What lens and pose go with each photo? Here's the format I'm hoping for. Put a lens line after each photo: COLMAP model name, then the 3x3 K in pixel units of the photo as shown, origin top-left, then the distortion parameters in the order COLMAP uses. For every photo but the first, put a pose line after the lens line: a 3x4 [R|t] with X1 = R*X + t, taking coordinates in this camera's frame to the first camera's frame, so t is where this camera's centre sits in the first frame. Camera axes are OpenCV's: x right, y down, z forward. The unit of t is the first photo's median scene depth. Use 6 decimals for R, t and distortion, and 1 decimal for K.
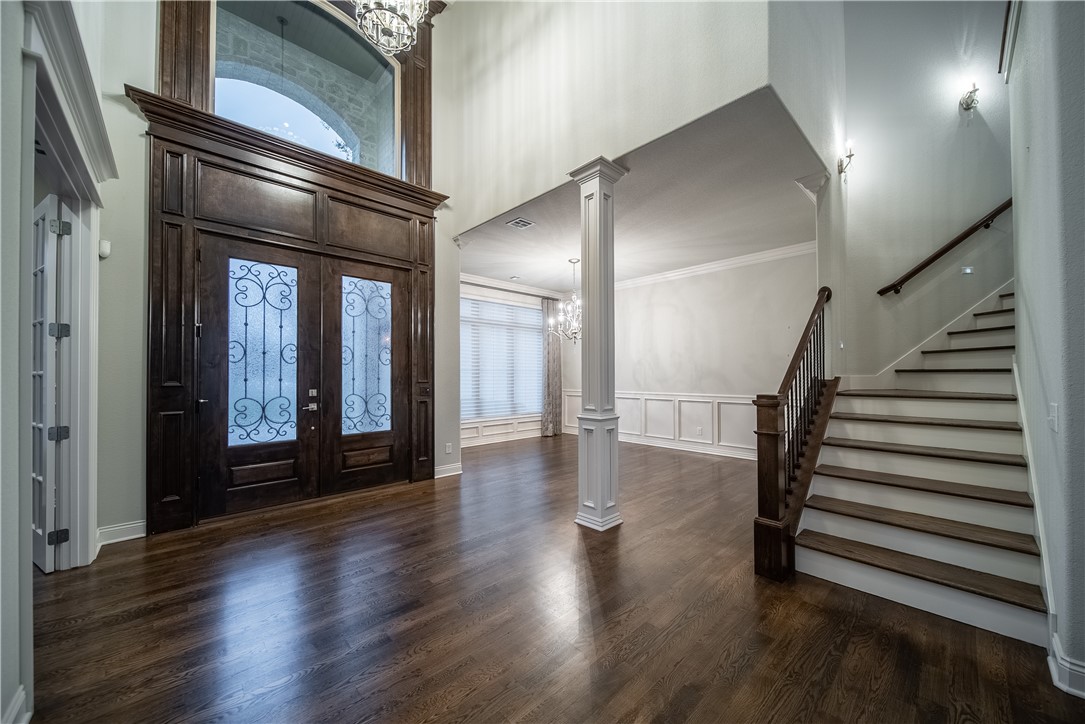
lens RADIAL K [[394.0, 0, 546.5], [0, 394.0, 368.3], [0, 0, 1]] dist [-0.006837, -0.000238]
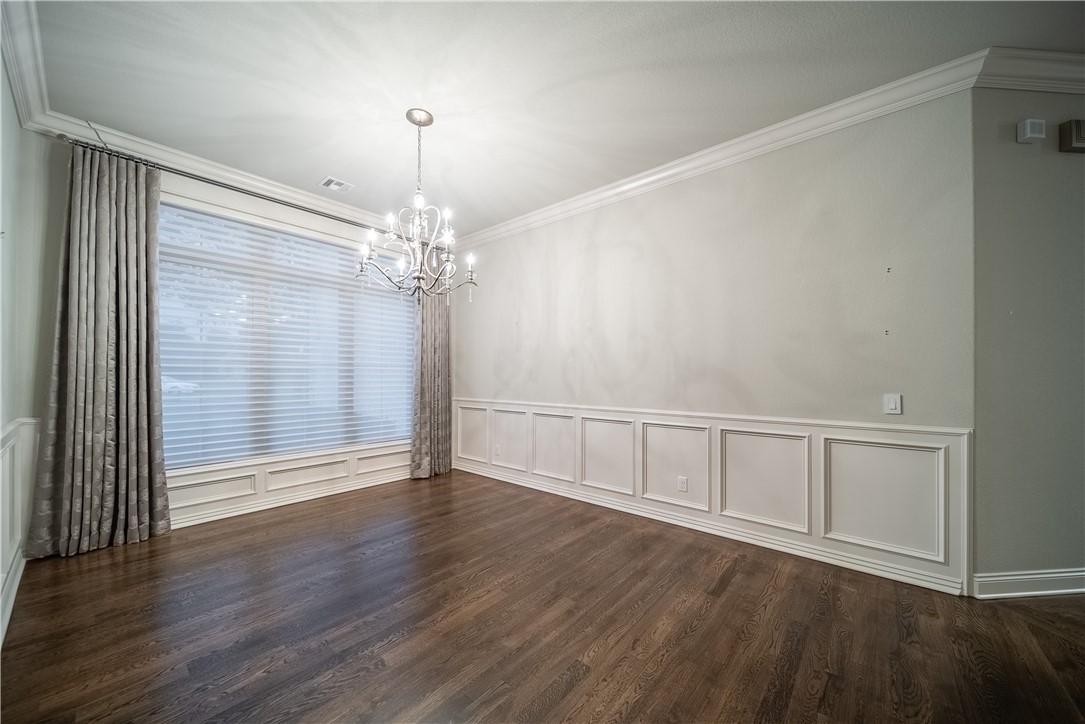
lens RADIAL K [[394.0, 0, 538.1], [0, 394.0, 370.8], [0, 0, 1]] dist [-0.006837, -0.000238]
pose [[0.995524, 0.007620, 0.094199, 0.135019], [-0.008011, 0.999961, 0.003773, 0.009998], [-0.094167, -0.004511, 0.995546, 0.451581]]
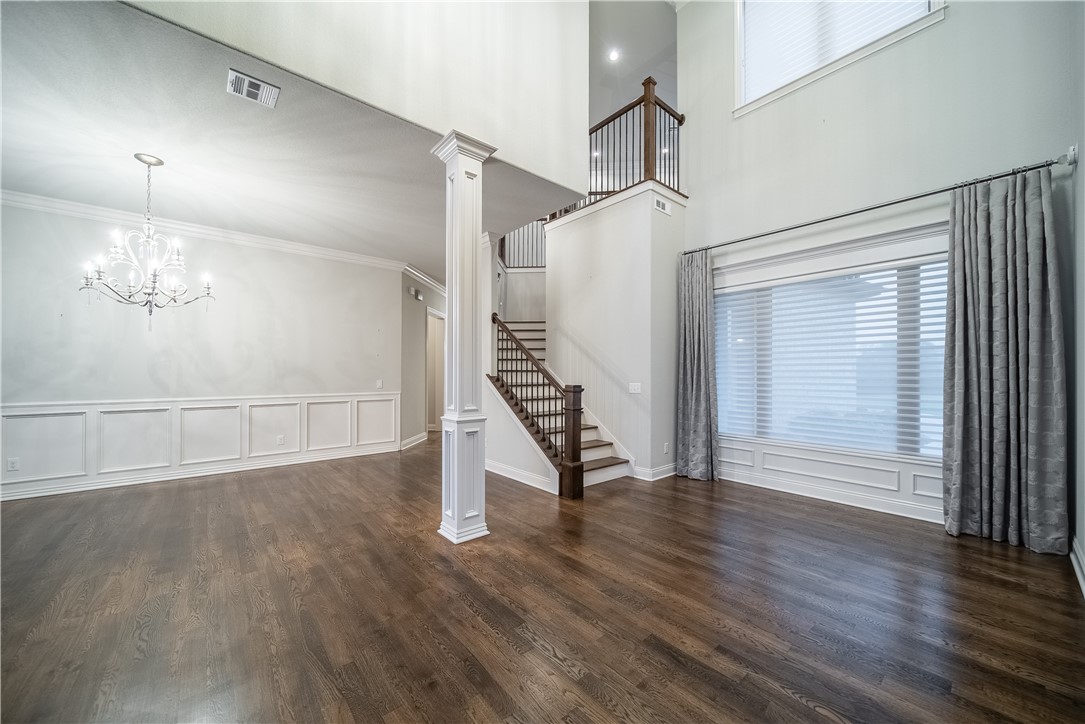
lens RADIAL K [[394.0, 0, 541.0], [0, 394.0, 369.1], [0, 0, 1]] dist [-0.006837, -0.000238]
pose [[0.069327, 0.012352, 0.997517, -0.356122], [-0.018770, 0.999762, -0.011075, 0.007761], [-0.997417, -0.017956, 0.069543, 0.352061]]
